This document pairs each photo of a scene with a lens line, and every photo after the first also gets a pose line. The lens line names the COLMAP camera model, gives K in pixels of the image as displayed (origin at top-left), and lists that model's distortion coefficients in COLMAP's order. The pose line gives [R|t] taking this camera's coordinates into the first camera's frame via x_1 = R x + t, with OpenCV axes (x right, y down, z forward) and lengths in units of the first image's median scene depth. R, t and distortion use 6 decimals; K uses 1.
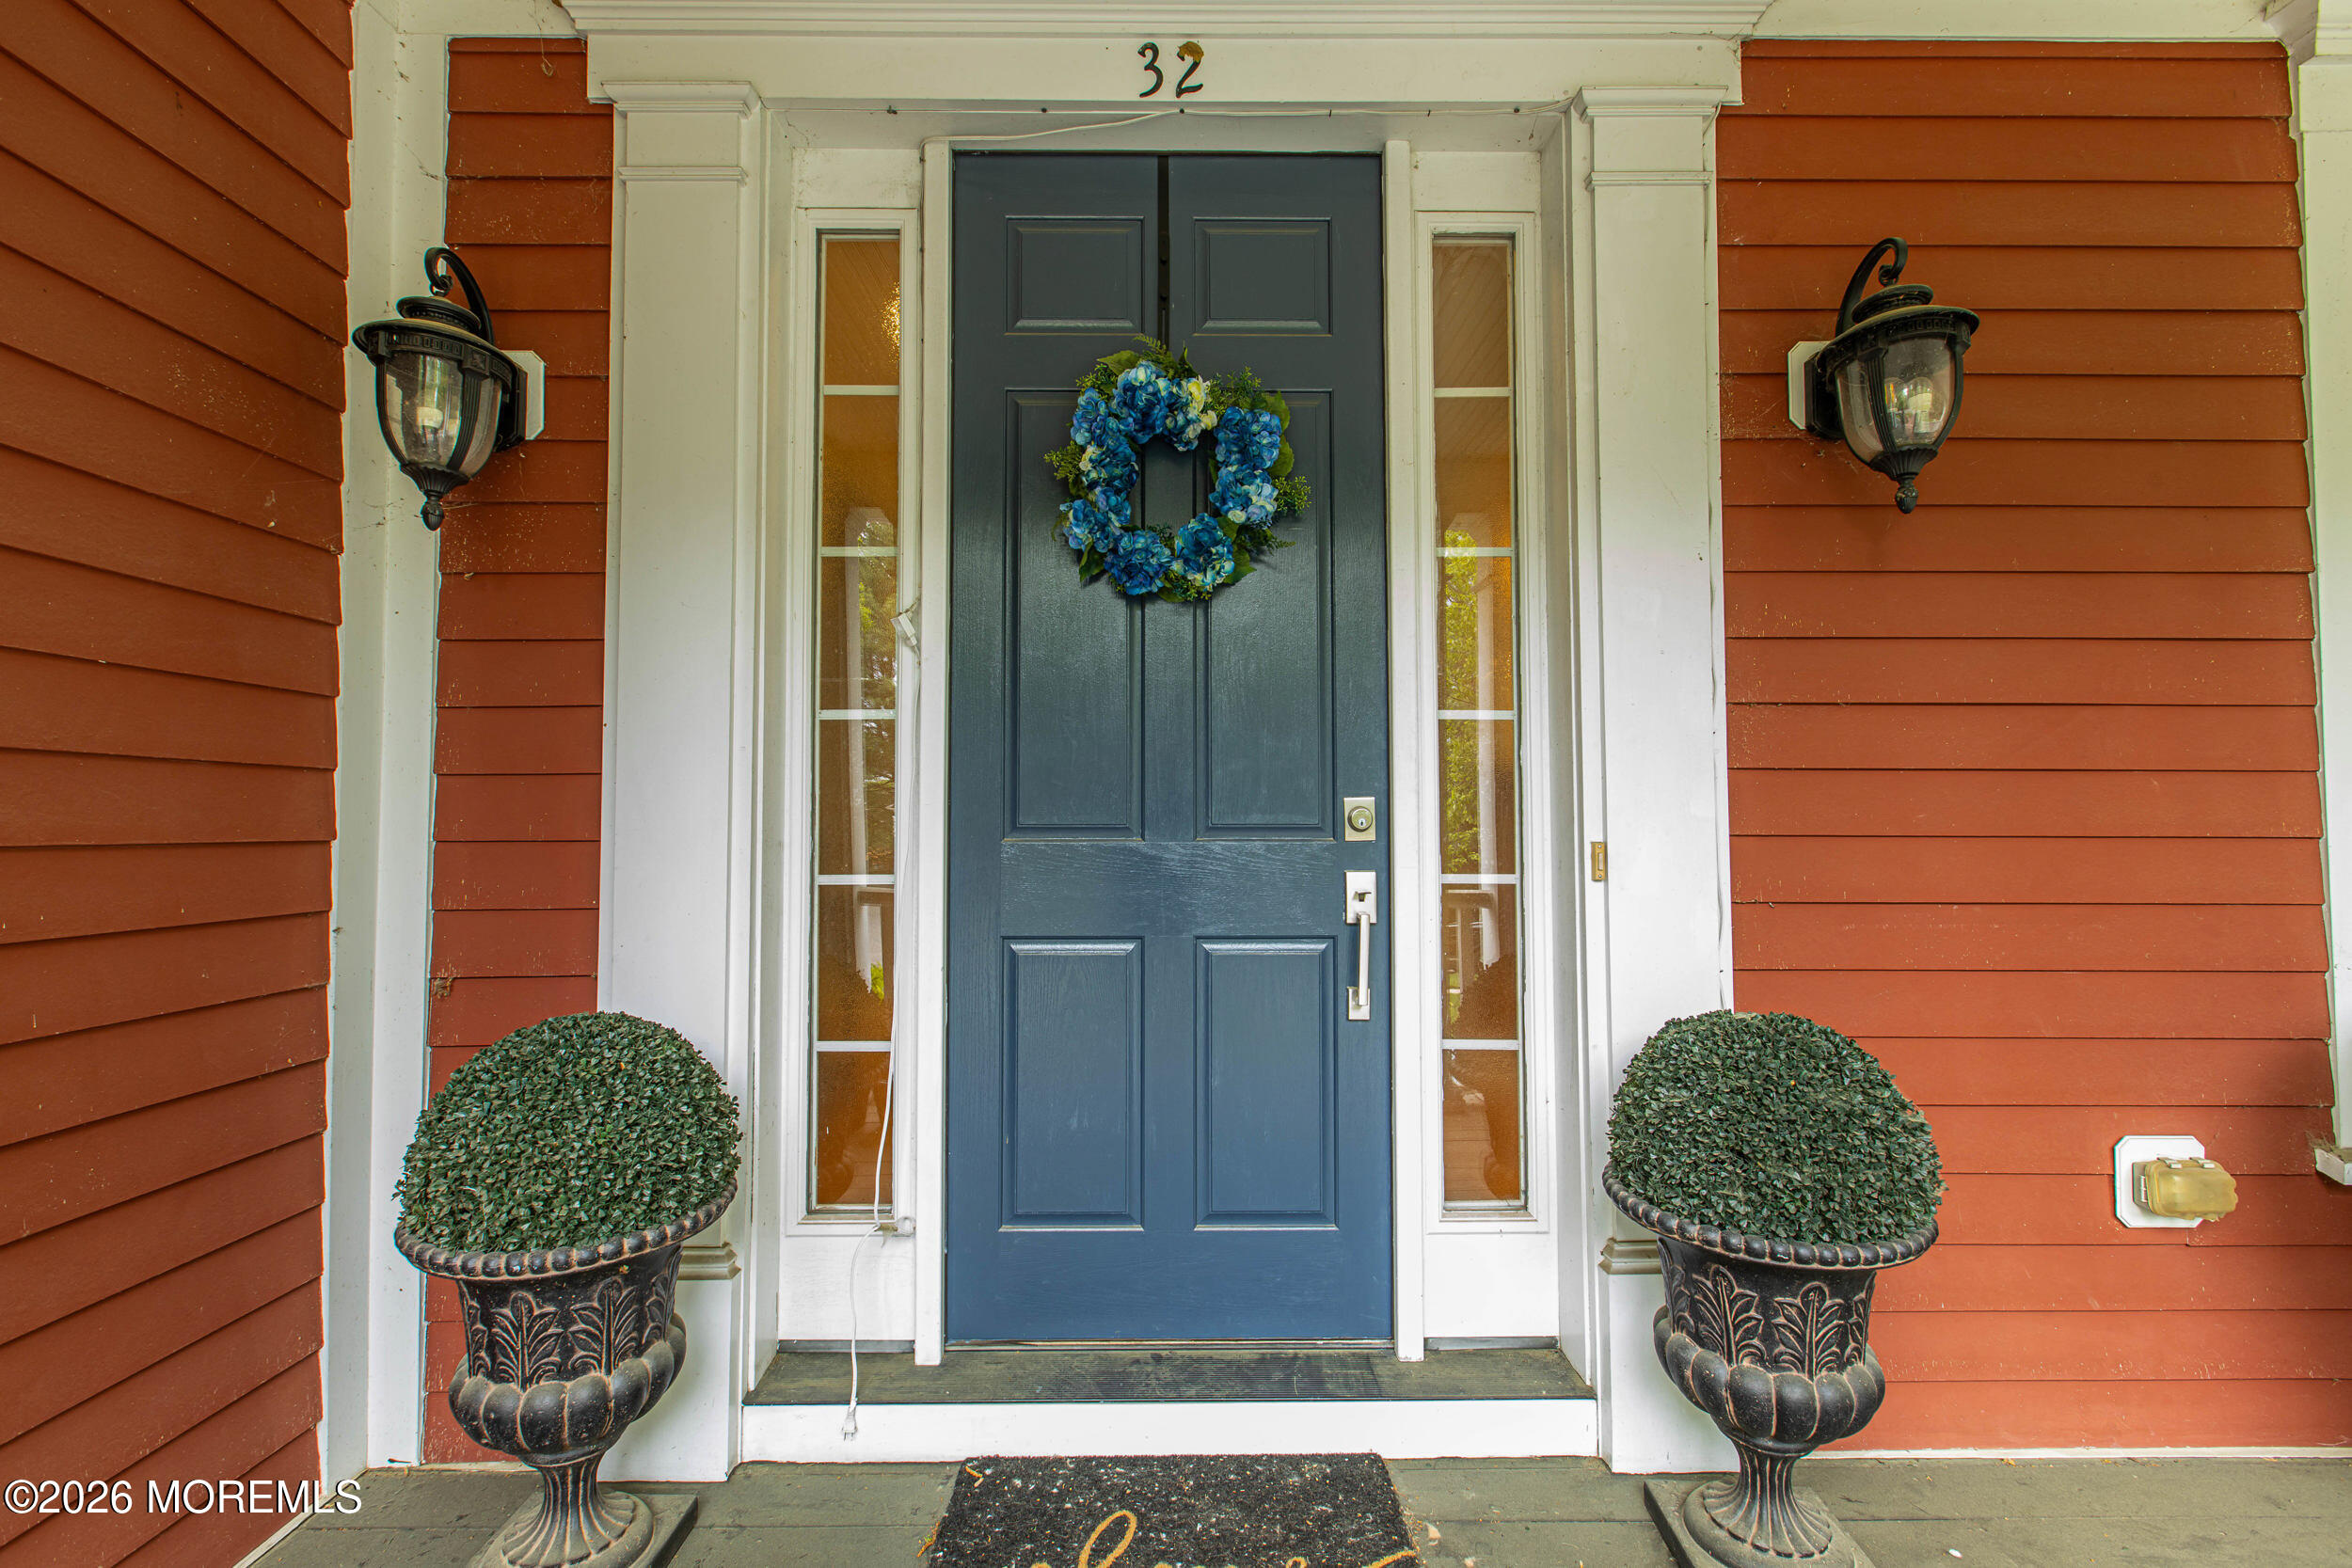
lens RADIAL K [[1022.3, 0, 1176.0], [0, 1022.3, 784.0], [0, 0, 1]] dist [-0.000047, -0.000582]
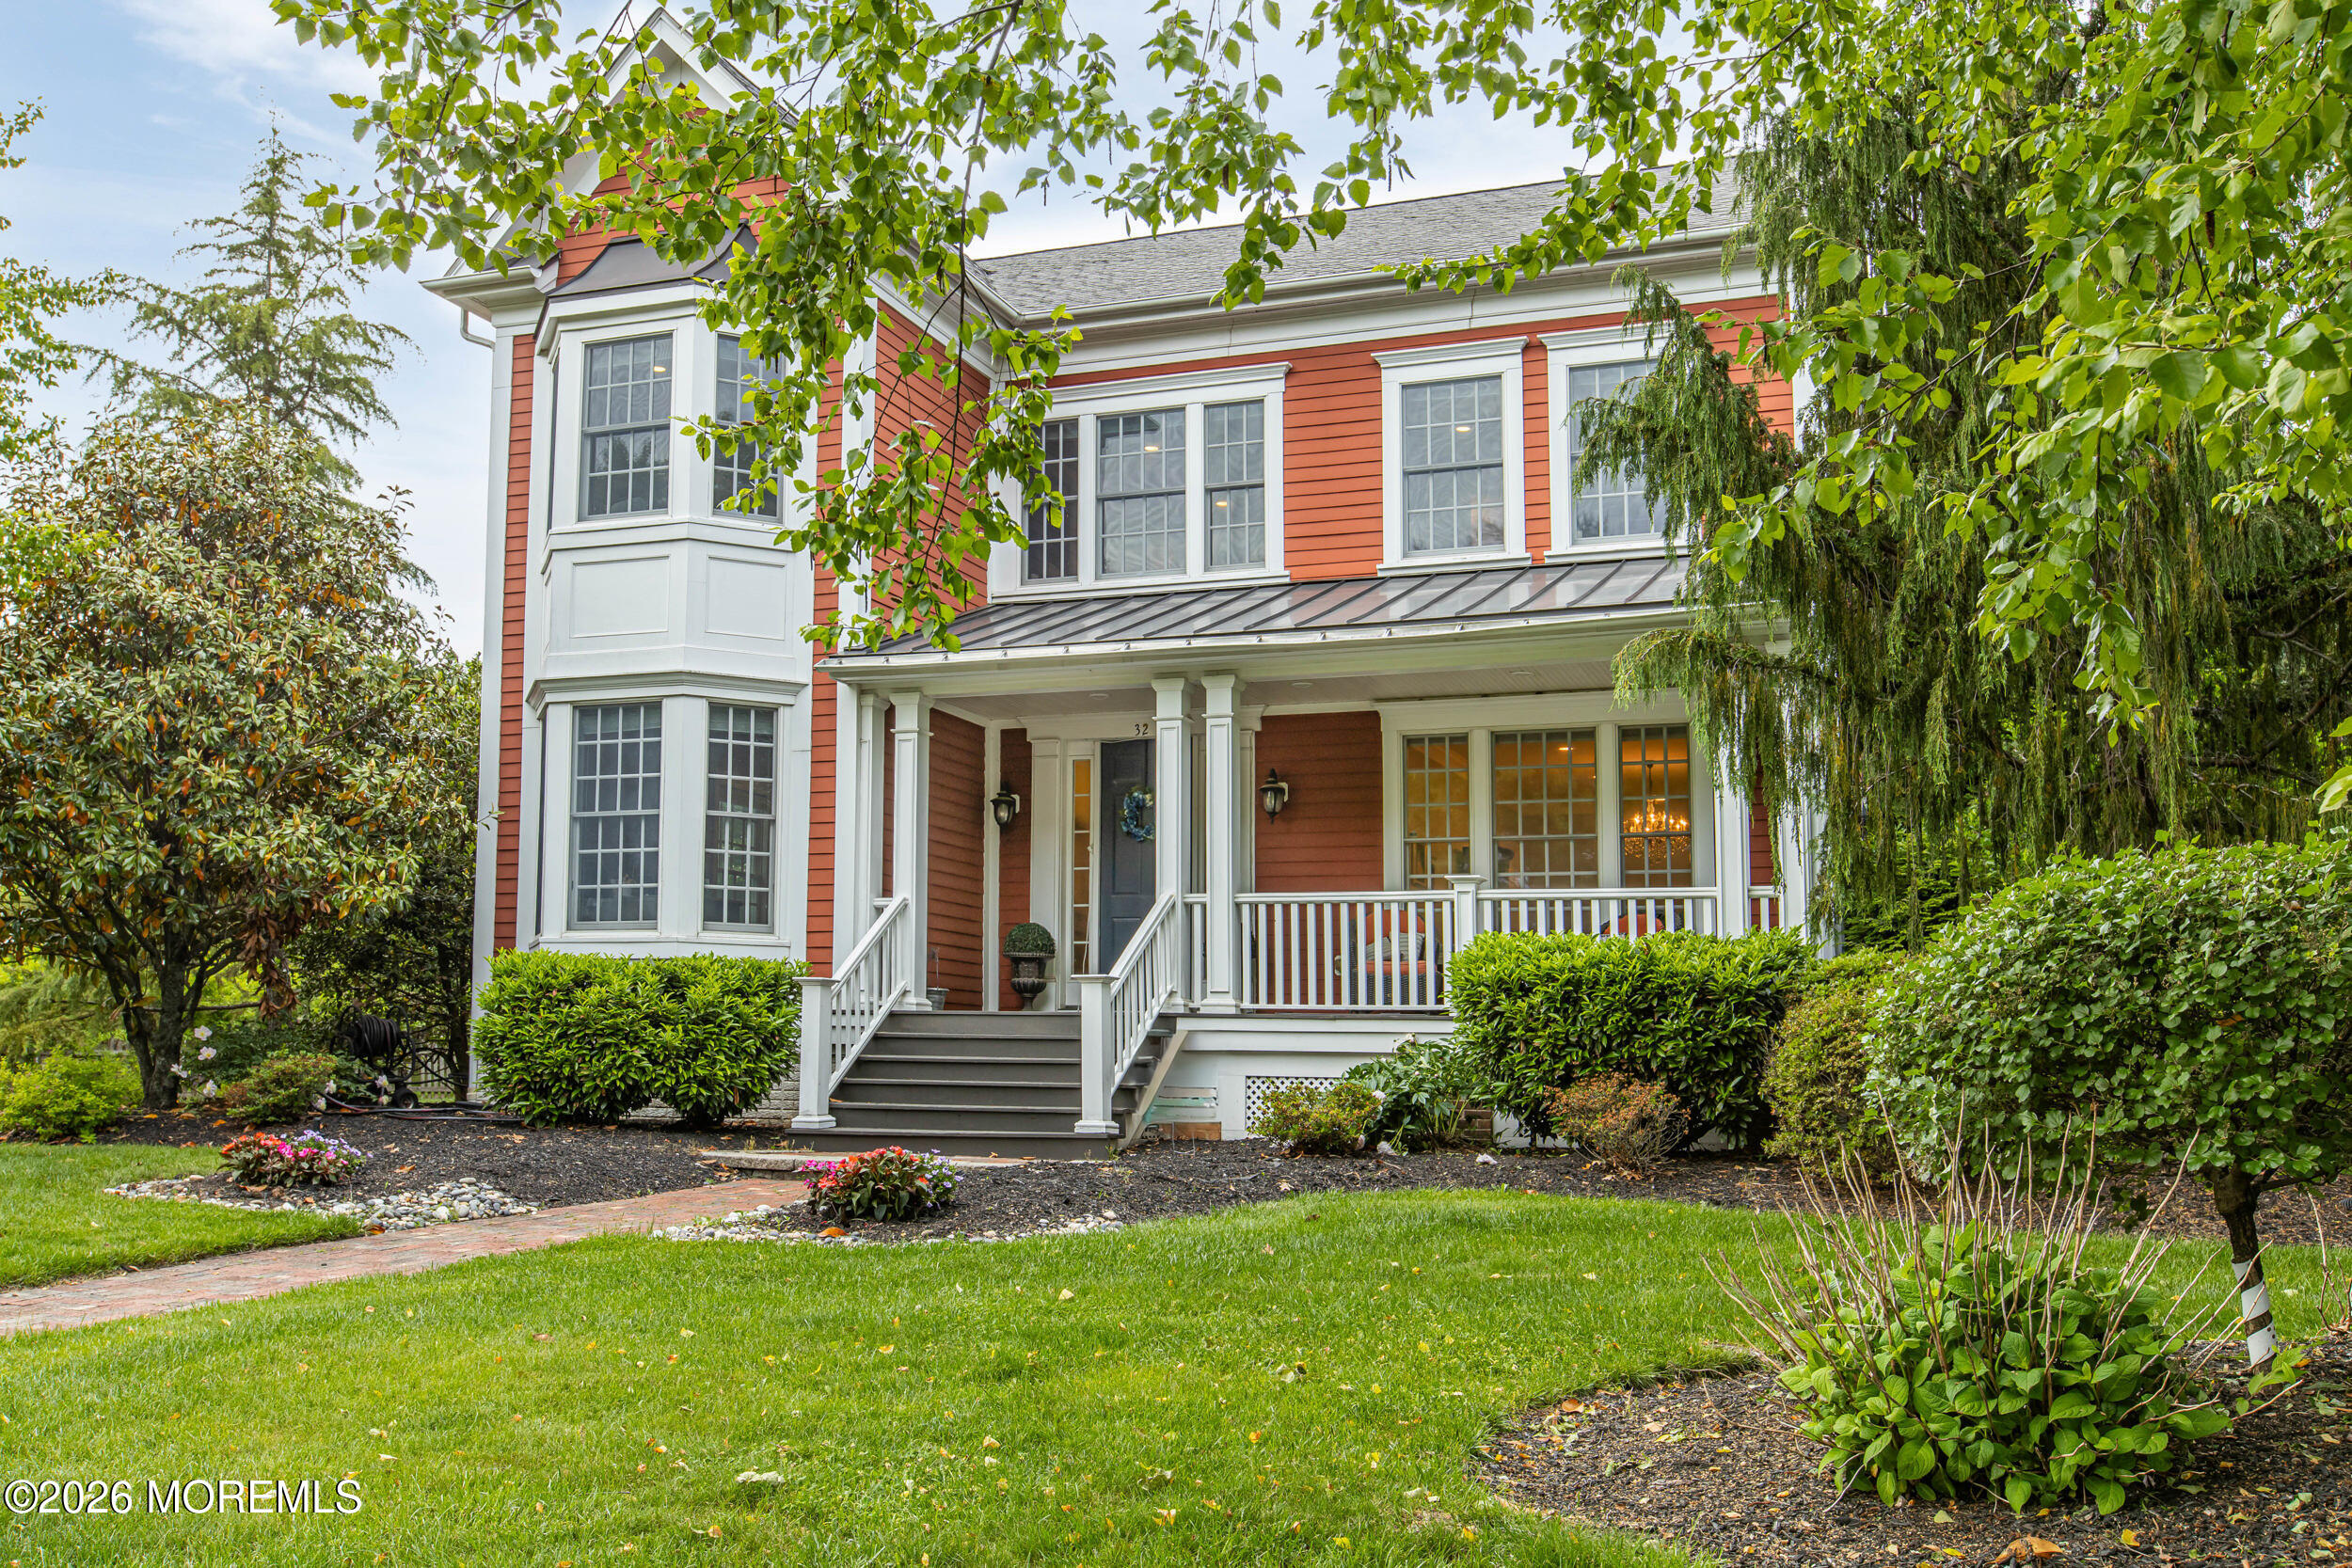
lens RADIAL K [[2161.5, 0, 1177.6], [0, 2161.5, 724.0], [0, 0, 1]] dist [0.113620, -0.000041]
pose [[0.926212, -0.040756, -0.374794, 3.853585], [0.017356, 0.997695, -0.065600, -0.074316], [0.376603, 0.054255, 0.924784, -8.052452]]
